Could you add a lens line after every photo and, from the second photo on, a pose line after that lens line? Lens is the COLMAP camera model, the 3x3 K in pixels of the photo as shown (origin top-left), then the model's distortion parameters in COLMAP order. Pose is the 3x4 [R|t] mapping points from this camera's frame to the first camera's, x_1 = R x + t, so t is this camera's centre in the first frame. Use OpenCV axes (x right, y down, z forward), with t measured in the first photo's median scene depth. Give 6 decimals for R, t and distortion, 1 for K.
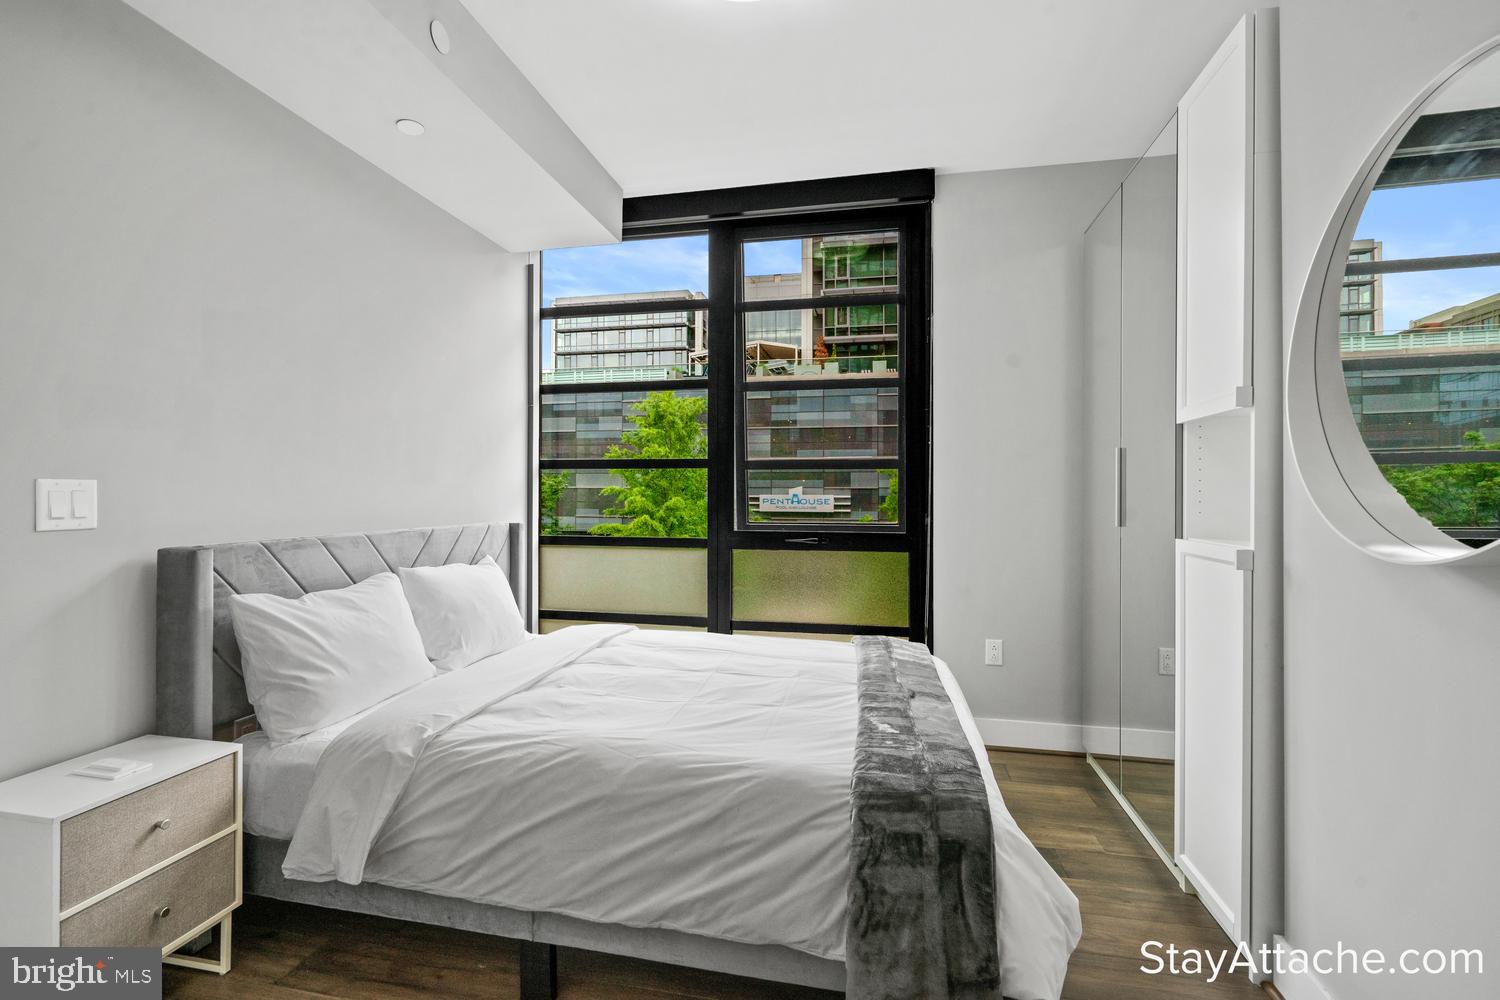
lens RADIAL K [[685.9, 0, 752.5], [0, 685.9, 498.8], [0, 0, 1]] dist [-0.001310, 0.000756]
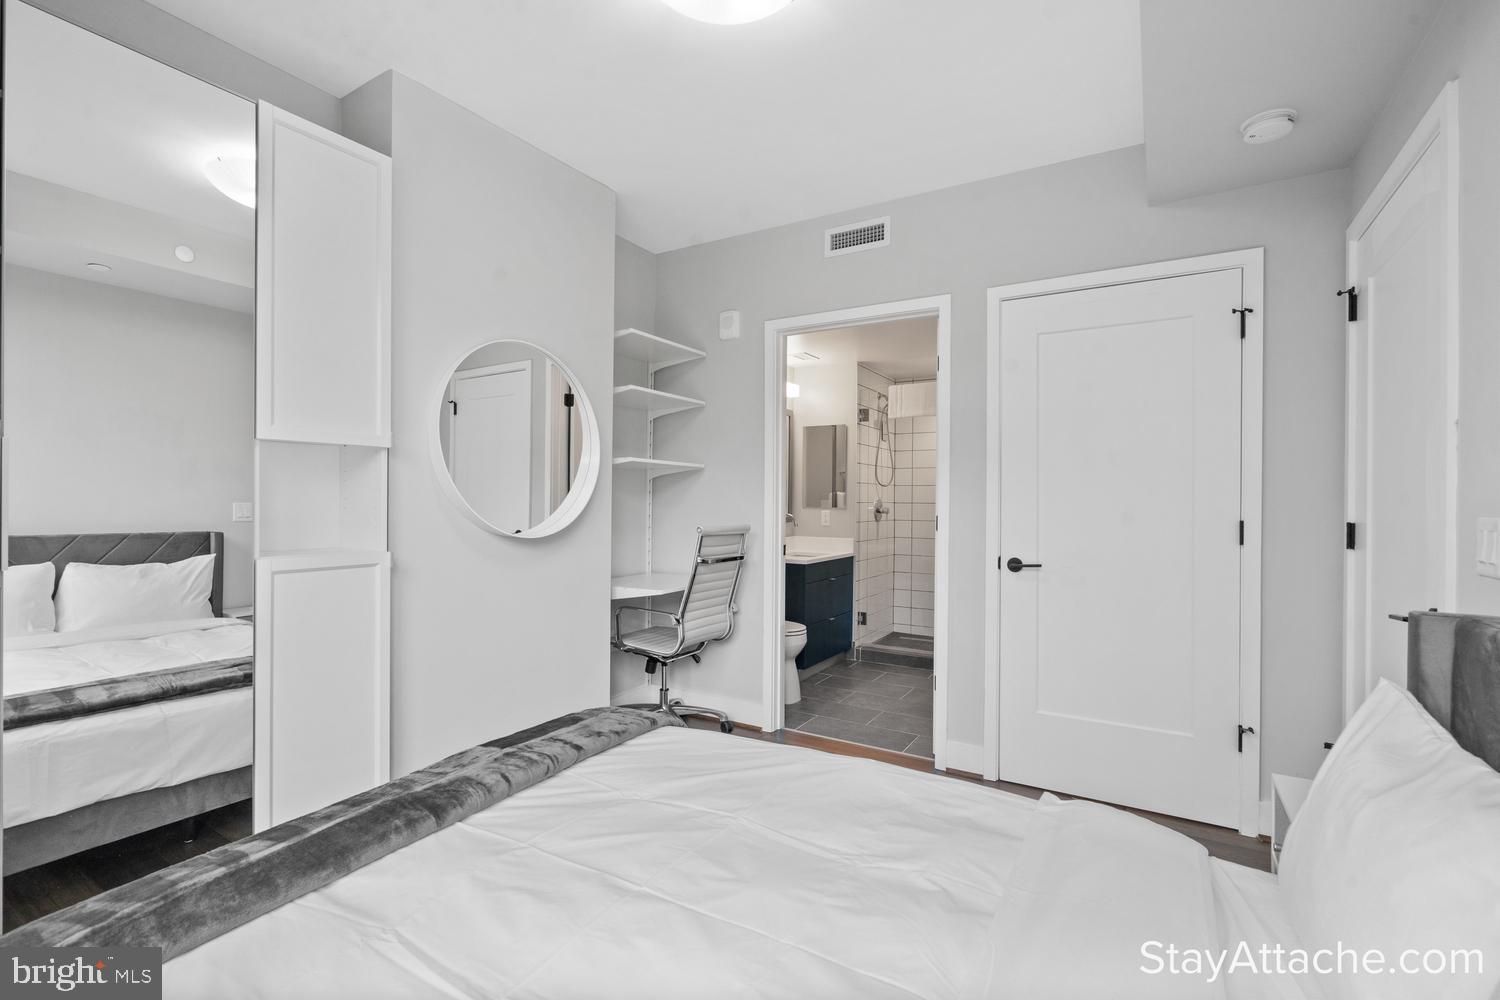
lens RADIAL K [[685.9, 0, 739.2], [0, 685.9, 499.8], [0, 0, 1]] dist [-0.001310, 0.000756]
pose [[-0.938731, -0.009818, 0.344510, -0.292479], [-0.006074, 0.999910, 0.011943, -0.035069], [-0.344596, 0.009118, -0.938707, 1.451036]]
